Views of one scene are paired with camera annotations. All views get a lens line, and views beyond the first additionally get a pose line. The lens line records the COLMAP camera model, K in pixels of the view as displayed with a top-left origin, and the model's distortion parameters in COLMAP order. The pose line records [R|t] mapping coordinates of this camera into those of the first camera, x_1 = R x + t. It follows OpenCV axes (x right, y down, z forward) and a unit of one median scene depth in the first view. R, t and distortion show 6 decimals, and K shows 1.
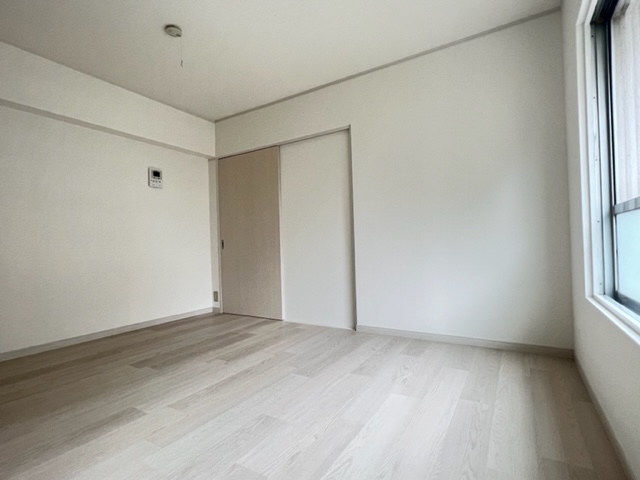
lens RADIAL K [[321.6, 0, 320.0], [0, 321.6, 240.0], [0, 0, 1]] dist [-0.000886, -0.000082]
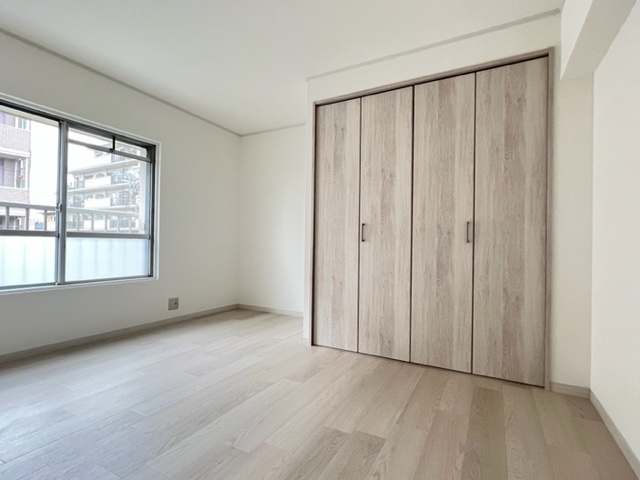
lens RADIAL K [[321.6, 0, 320.0], [0, 321.6, 240.0], [0, 0, 1]] dist [-0.000886, -0.000082]
pose [[-0.998157, 0.014153, -0.059015, -0.523093], [0.015868, 0.999462, -0.028704, 0.000299], [0.058577, -0.029587, -0.997844, 2.018425]]
